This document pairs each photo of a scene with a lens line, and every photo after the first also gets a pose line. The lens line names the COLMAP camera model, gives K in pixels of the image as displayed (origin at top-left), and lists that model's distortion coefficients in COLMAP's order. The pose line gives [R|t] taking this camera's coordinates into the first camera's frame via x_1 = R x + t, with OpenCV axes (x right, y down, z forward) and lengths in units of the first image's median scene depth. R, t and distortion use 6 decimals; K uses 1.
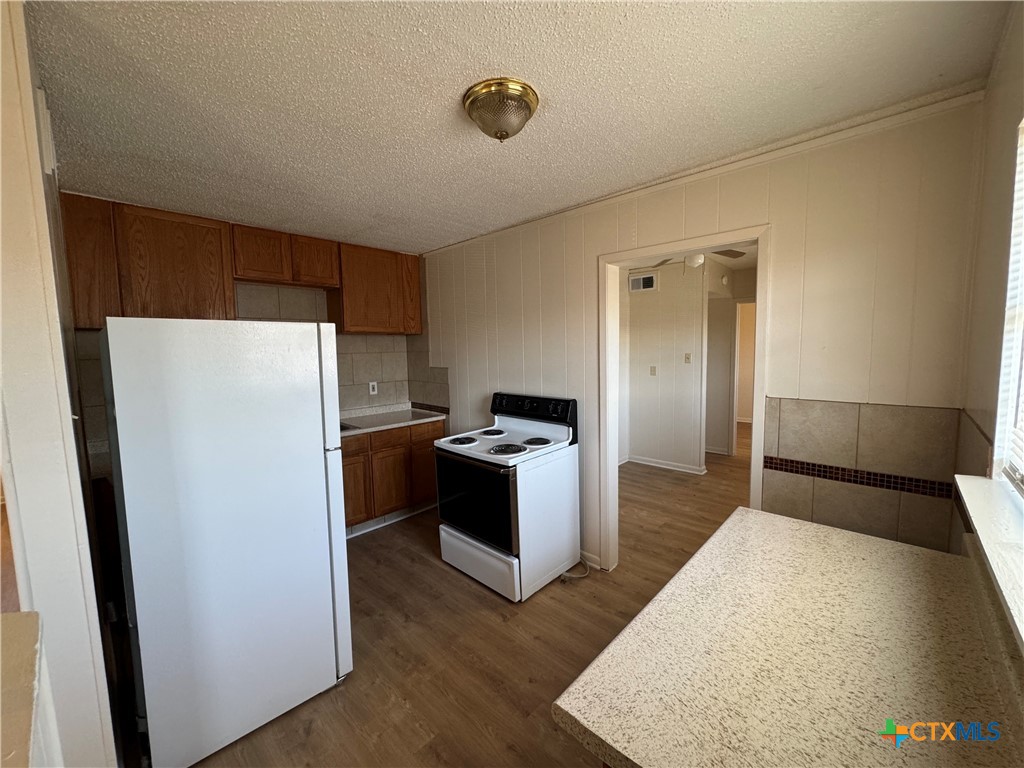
lens RADIAL K [[409.1, 0, 516.2], [0, 409.1, 381.9], [0, 0, 1]] dist [0.001236, -0.000031]
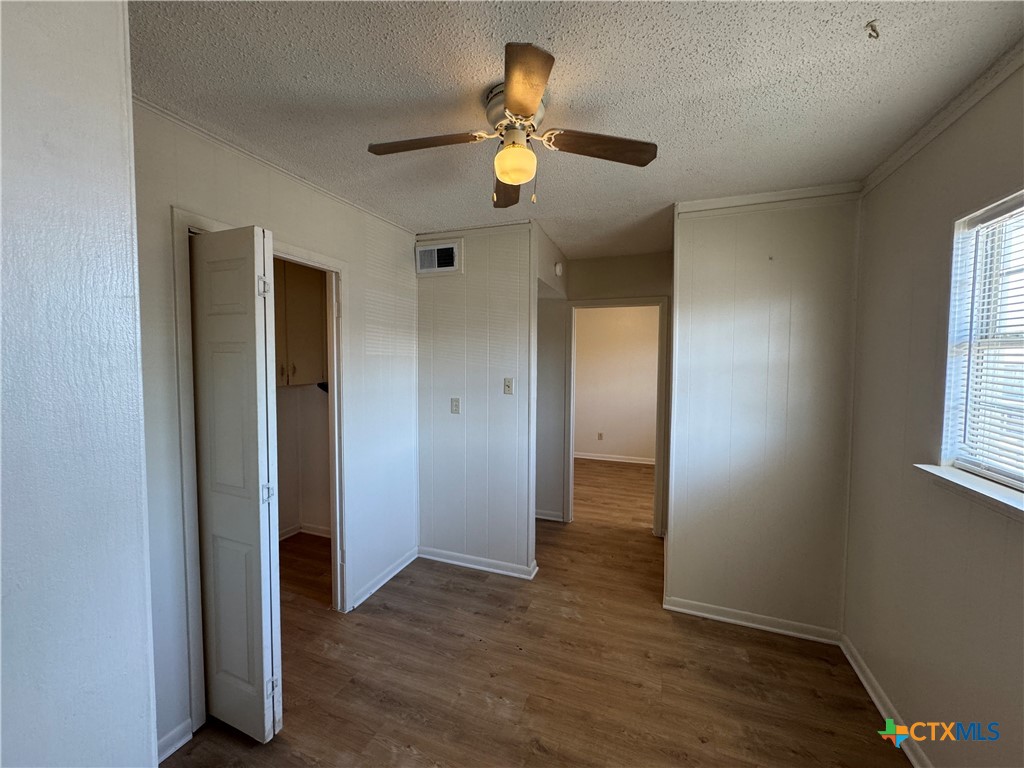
lens RADIAL K [[409.1, 0, 511.9], [0, 409.1, 379.7], [0, 0, 1]] dist [0.001236, -0.000031]
pose [[0.923777, 0.006868, 0.382869, 0.188218], [0.007136, 0.999357, -0.035142, -0.044866], [-0.382864, 0.035196, 0.923134, 0.429062]]
